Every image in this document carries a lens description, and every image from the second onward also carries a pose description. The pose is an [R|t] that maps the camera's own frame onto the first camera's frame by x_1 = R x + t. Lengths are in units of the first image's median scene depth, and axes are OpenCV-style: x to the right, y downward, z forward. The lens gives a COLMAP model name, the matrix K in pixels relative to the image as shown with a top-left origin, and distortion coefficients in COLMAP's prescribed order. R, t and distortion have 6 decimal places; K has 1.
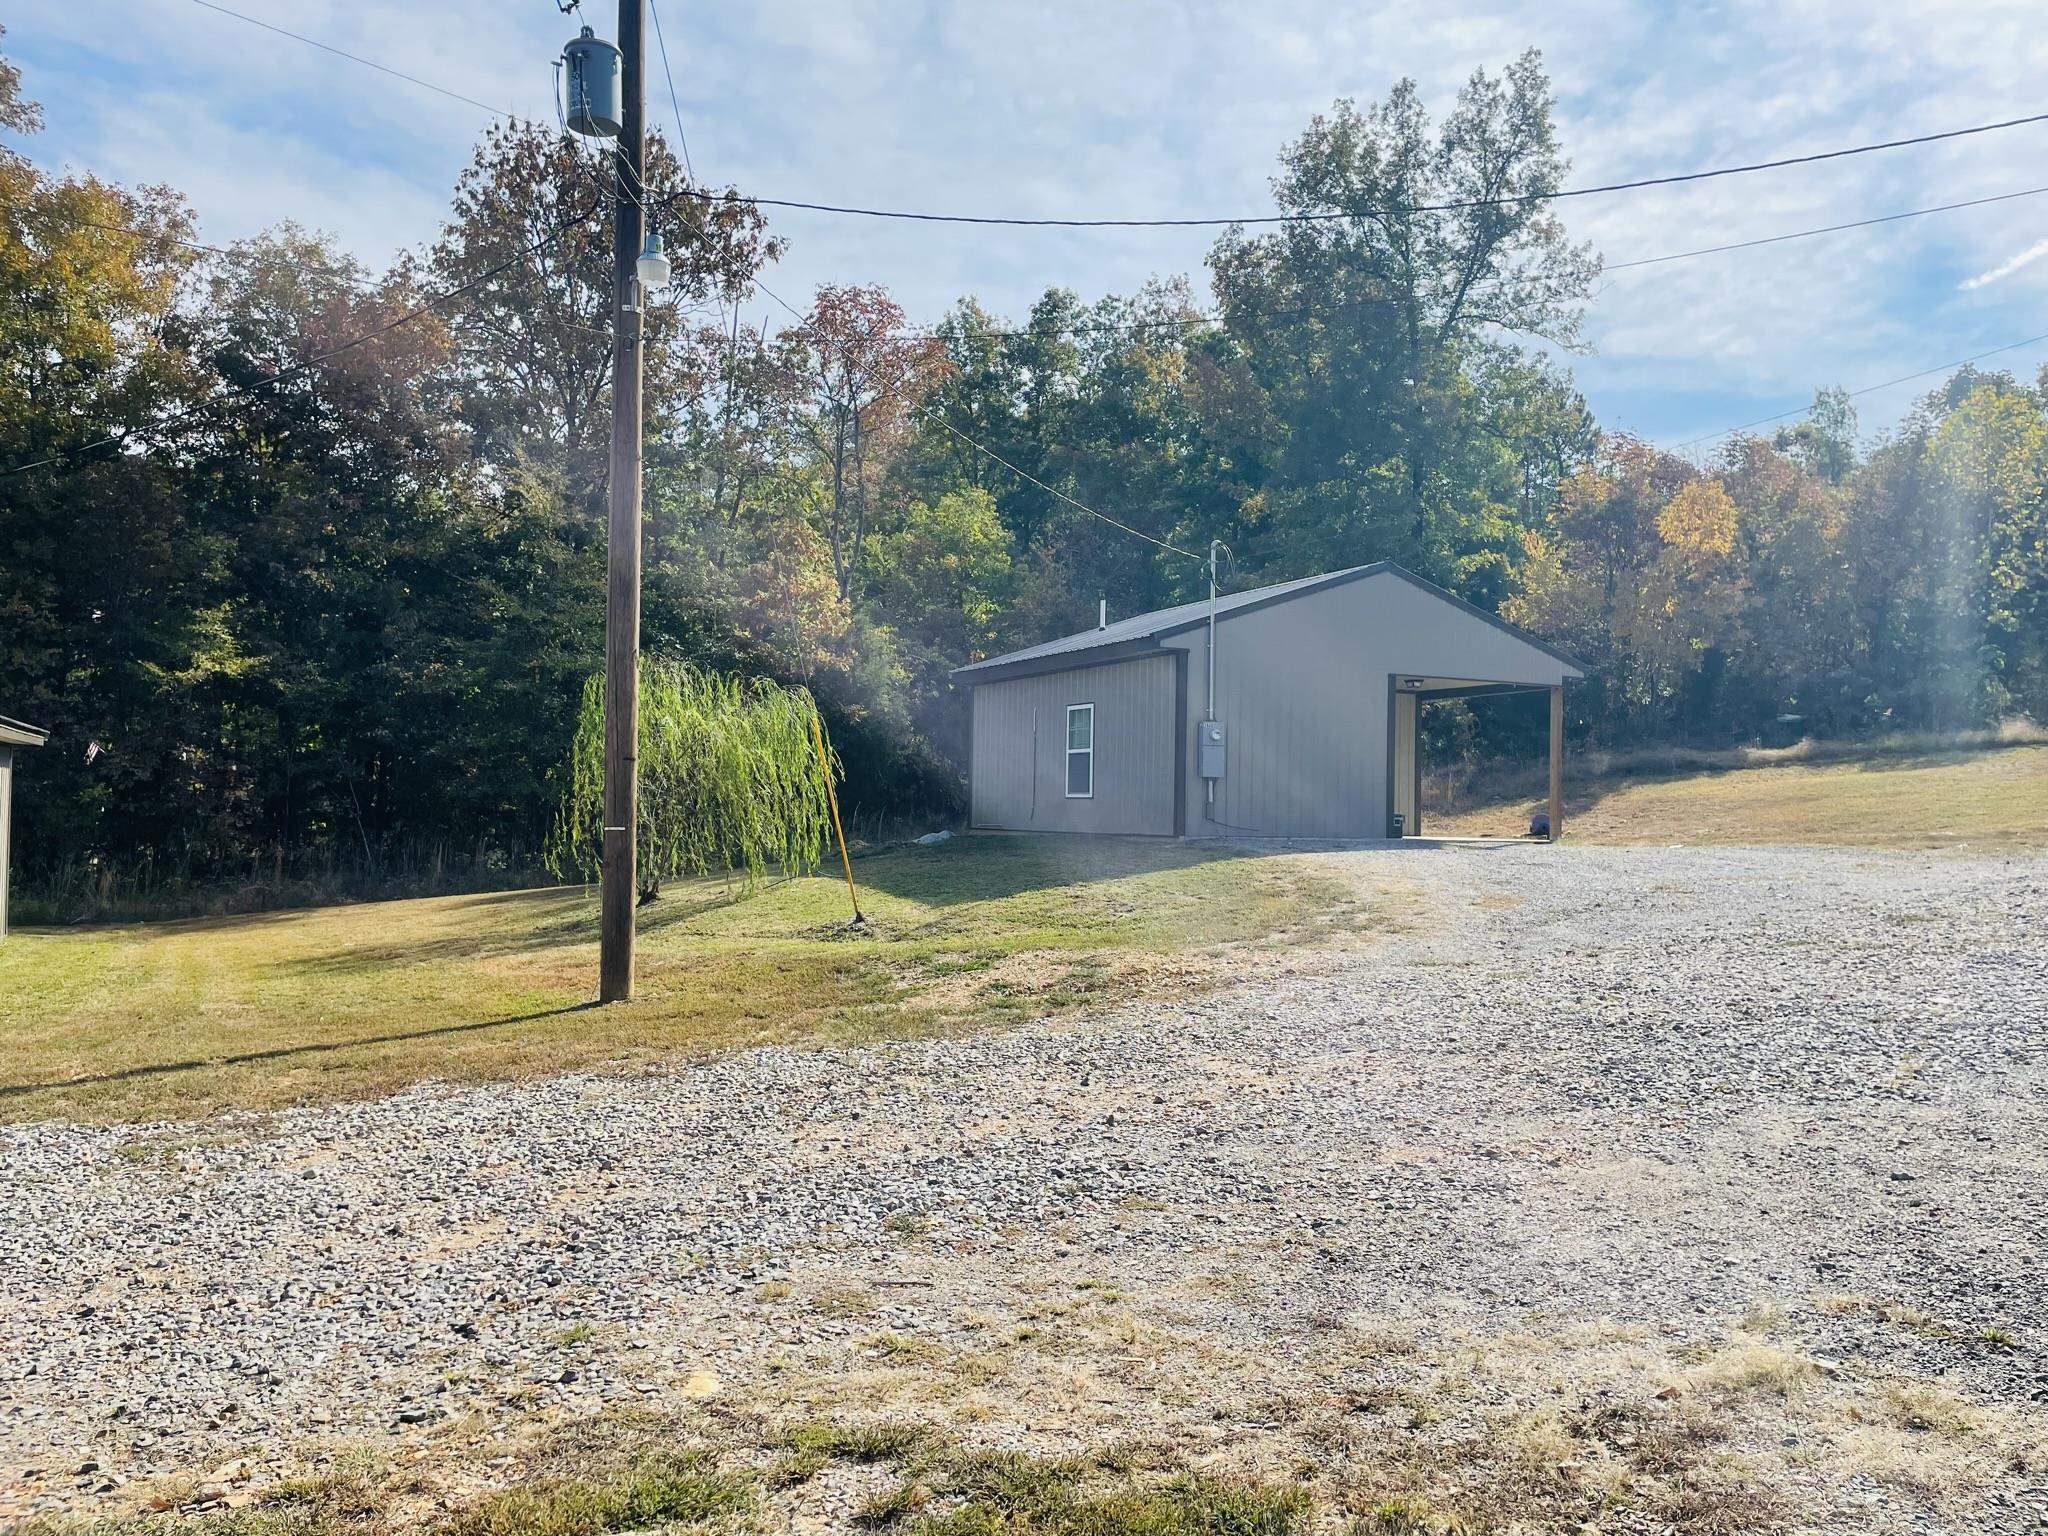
lens RADIAL K [[1570.2, 0, 1017.6], [0, 1570.2, 770.0], [0, 0, 1]] dist [0.047014, -0.070700]
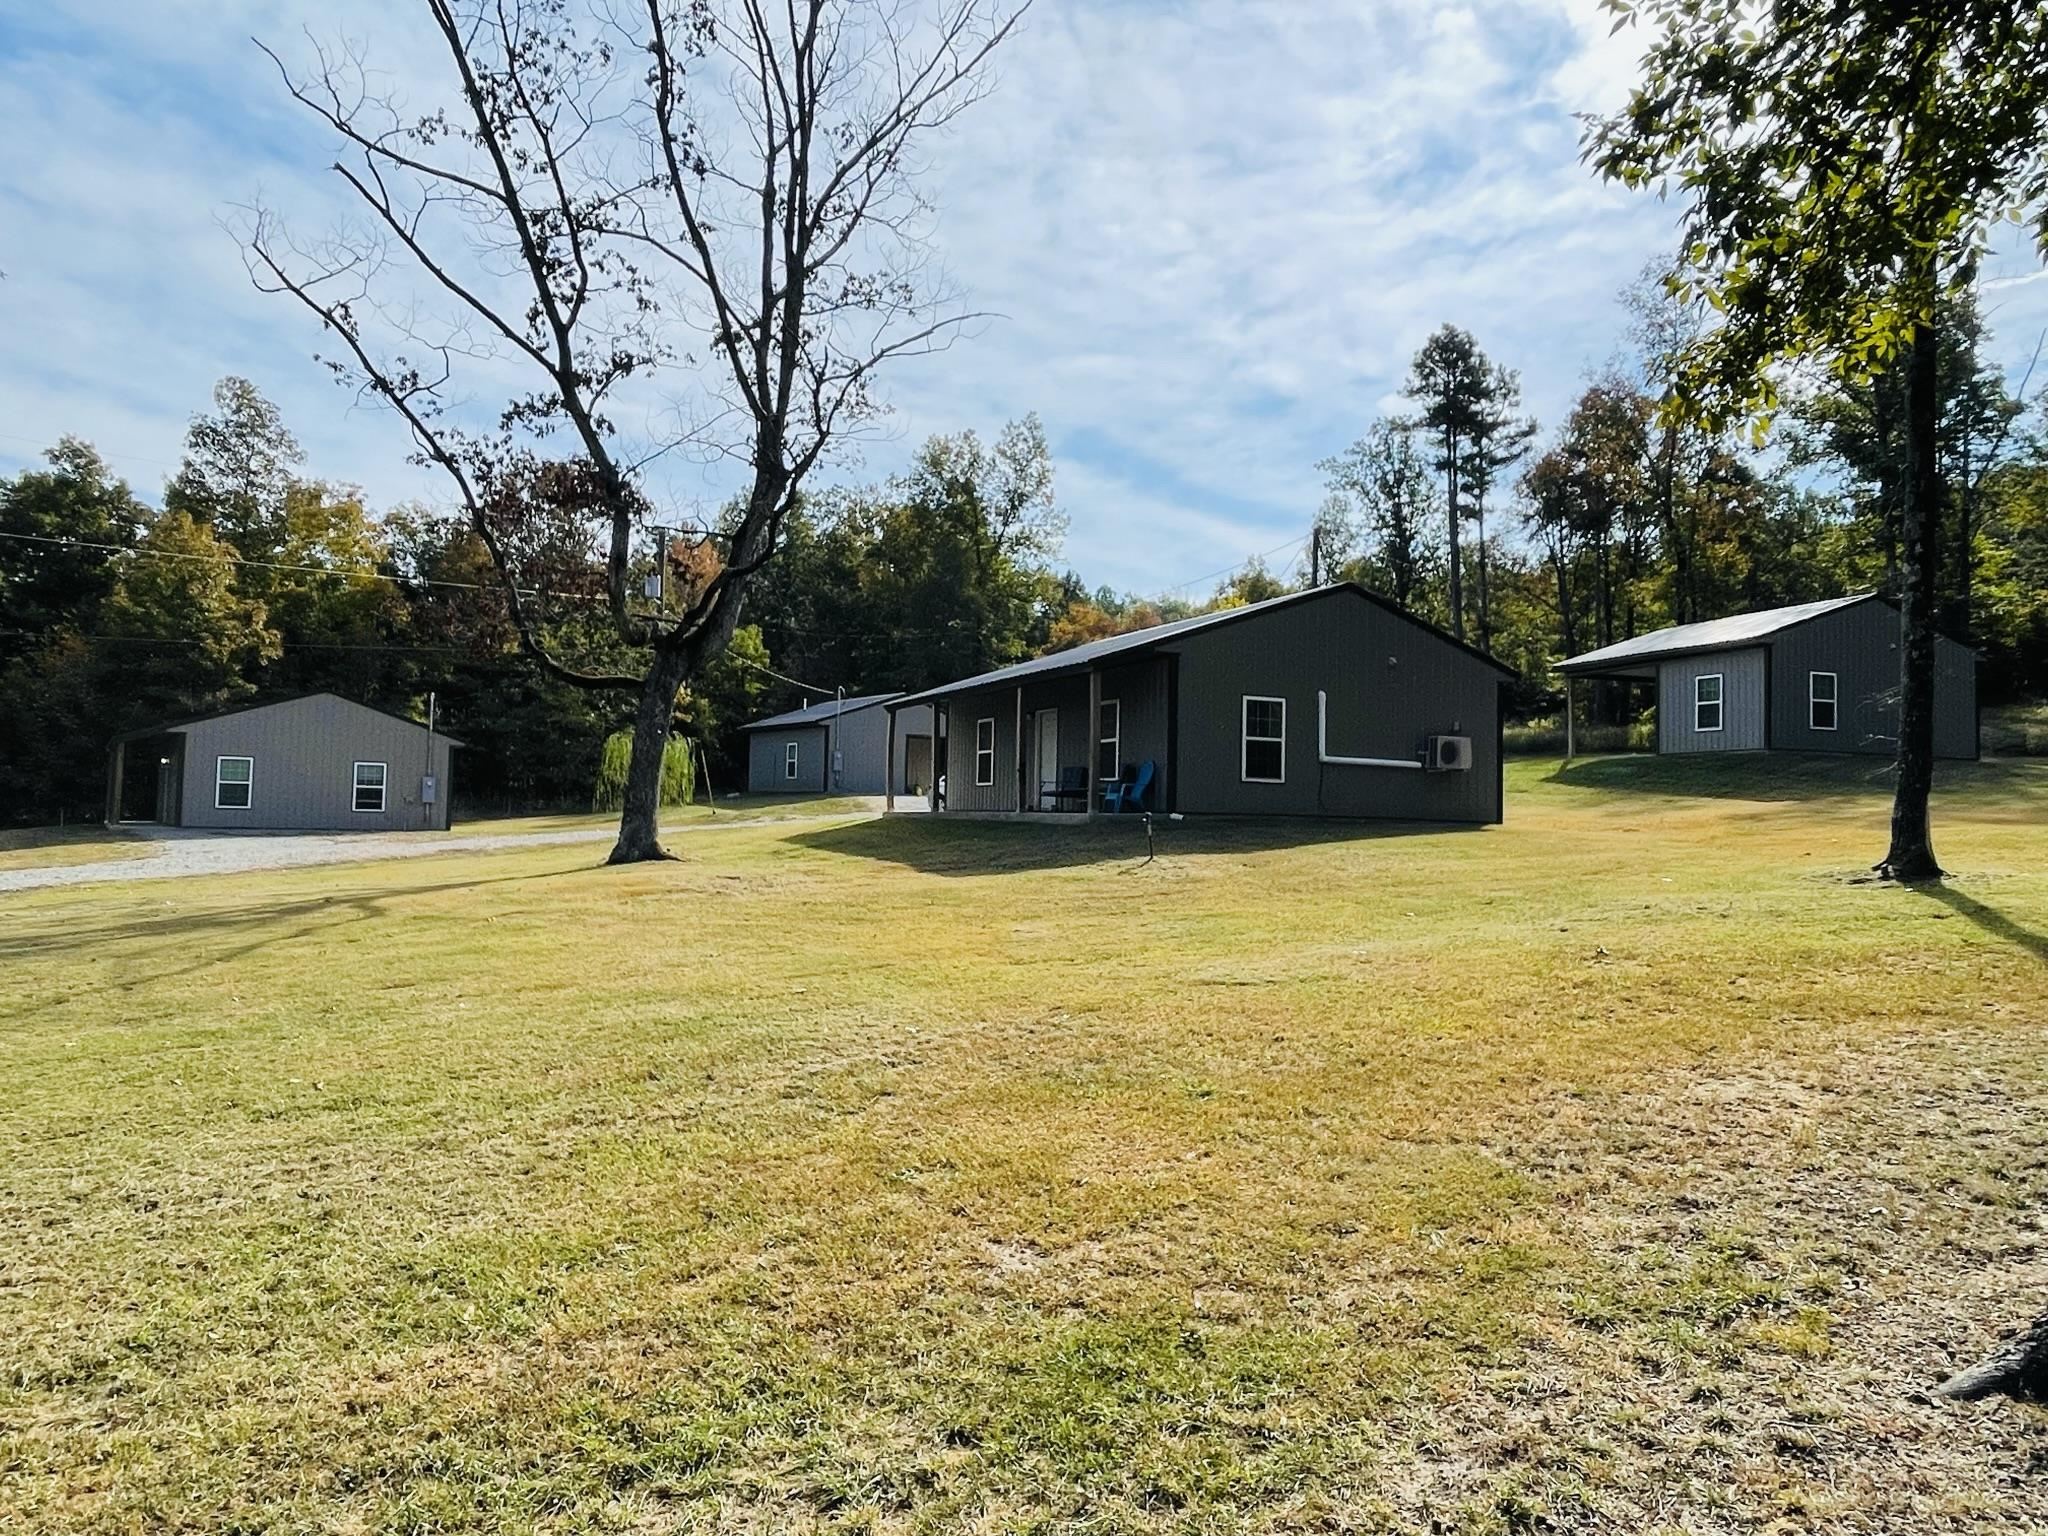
lens RADIAL K [[1291.7, 0, 1023.8], [0, 1291.7, 771.0], [0, 0, 1]] dist [0.001592, 0.000029]
pose [[0.983093, 0.011576, 0.182741, 0.013959], [-0.011550, 0.999933, -0.001209, 0.001267], [-0.182743, -0.000922, 0.983160, -0.613237]]
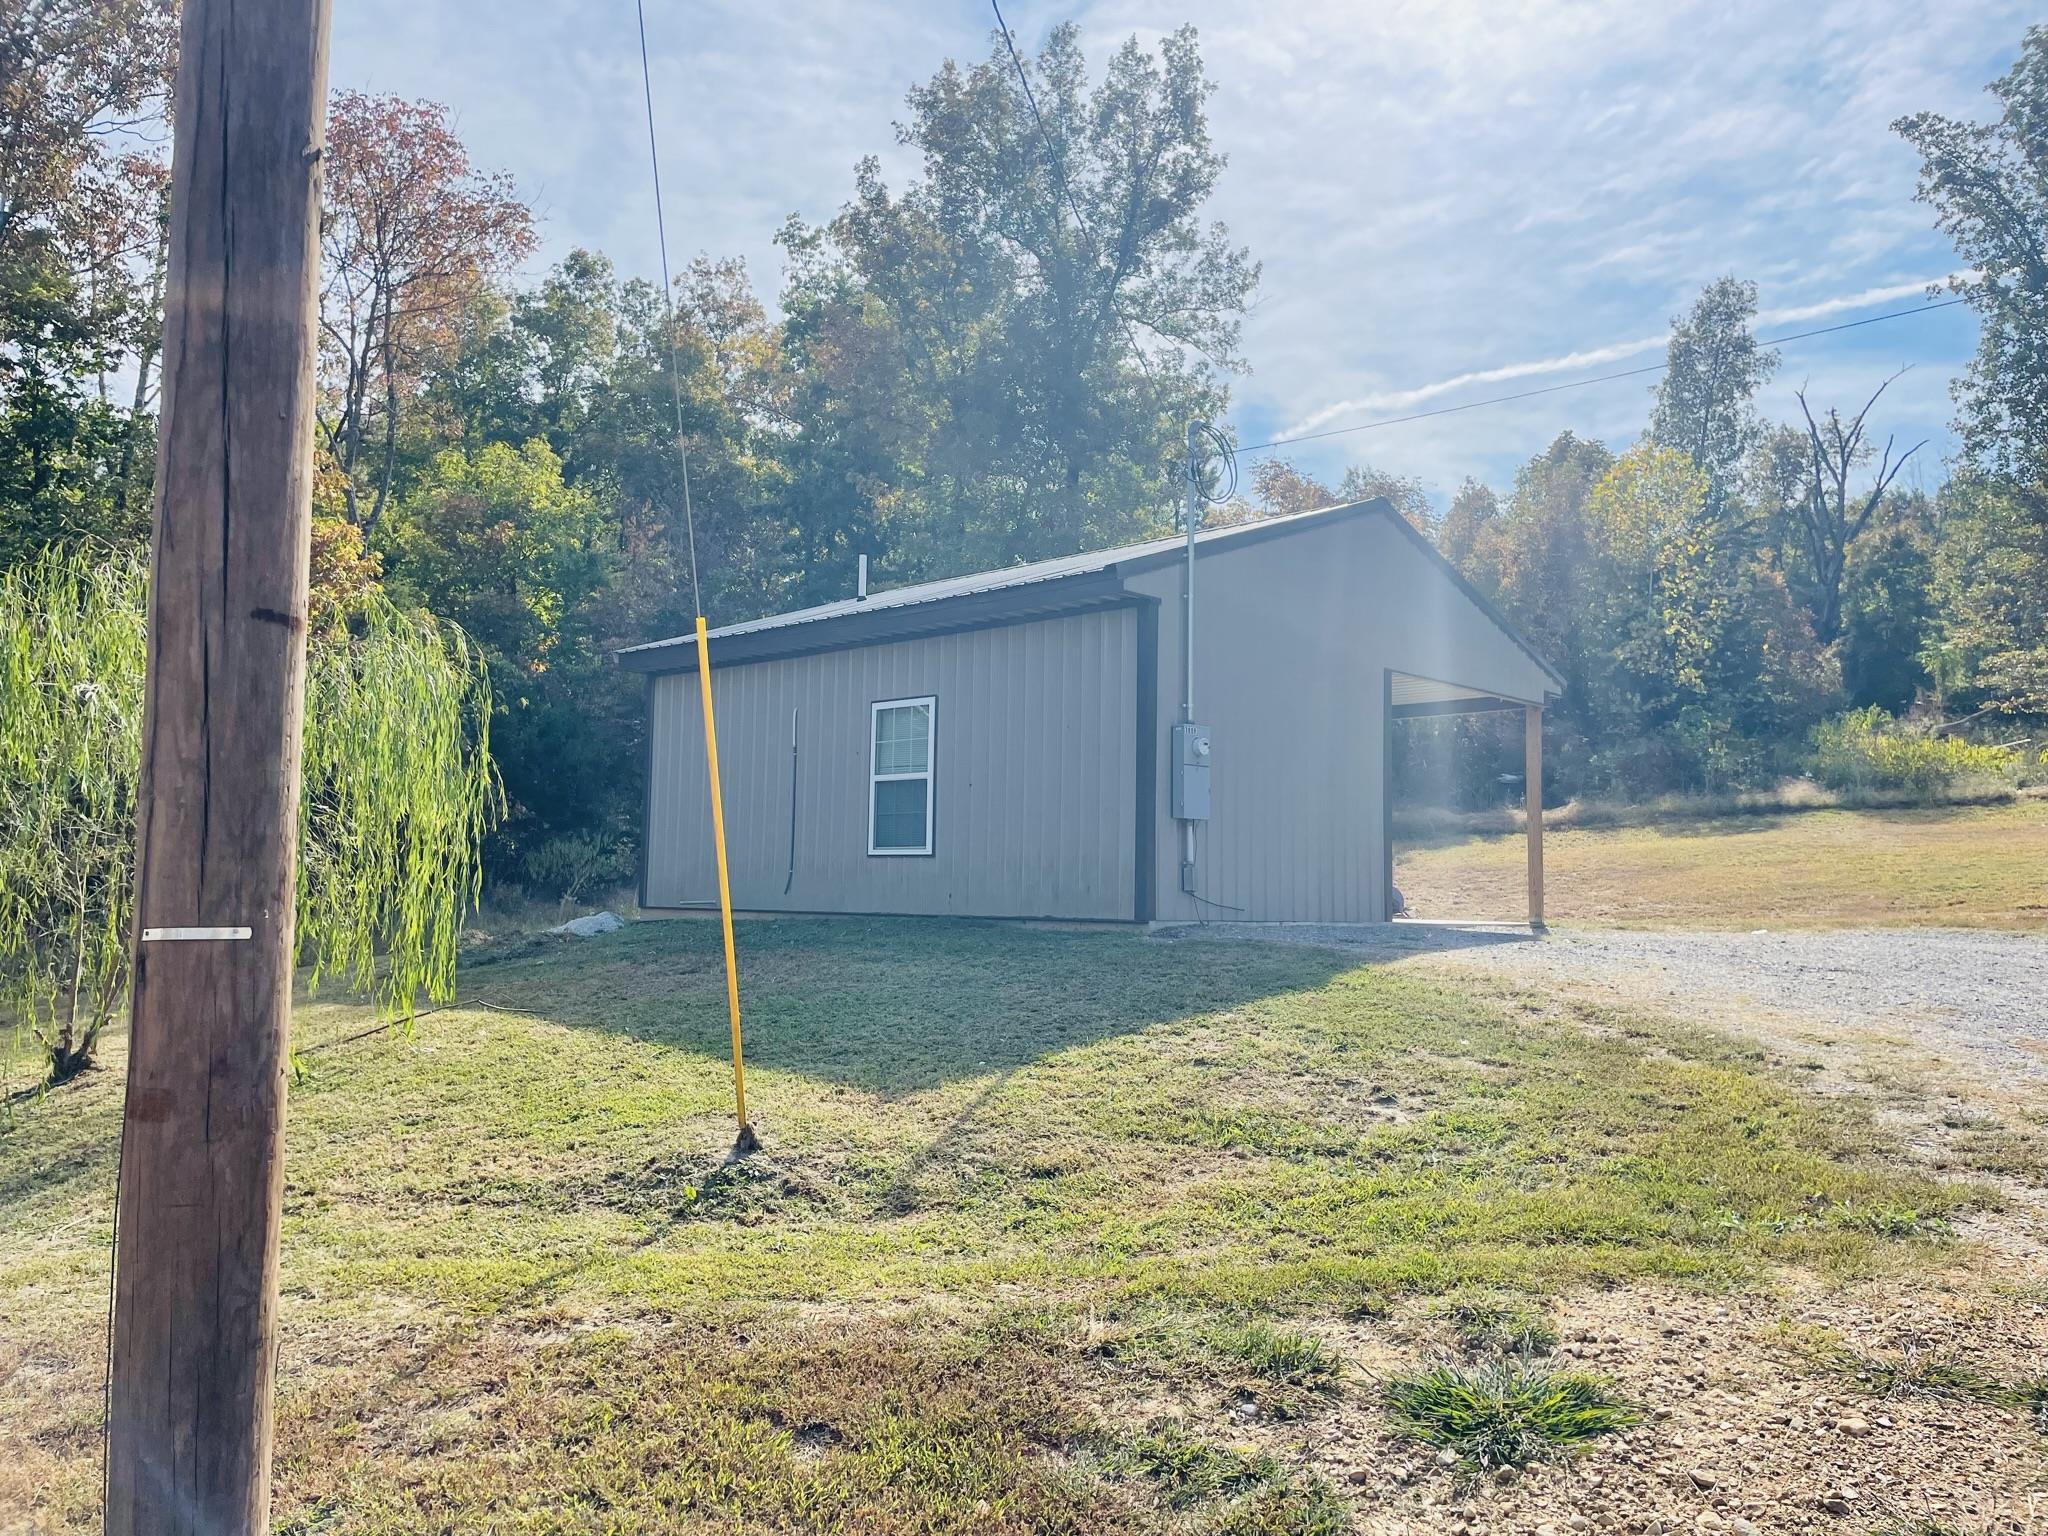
lens RADIAL K [[1570.2, 0, 1026.6], [0, 1570.2, 780.4], [0, 0, 1]] dist [0.047014, -0.070700]
pose [[0.935073, 0.025314, 0.353551, -0.064864], [-0.011080, 0.999047, -0.042228, 0.007101], [-0.354283, 0.035569, 0.934462, 0.219923]]
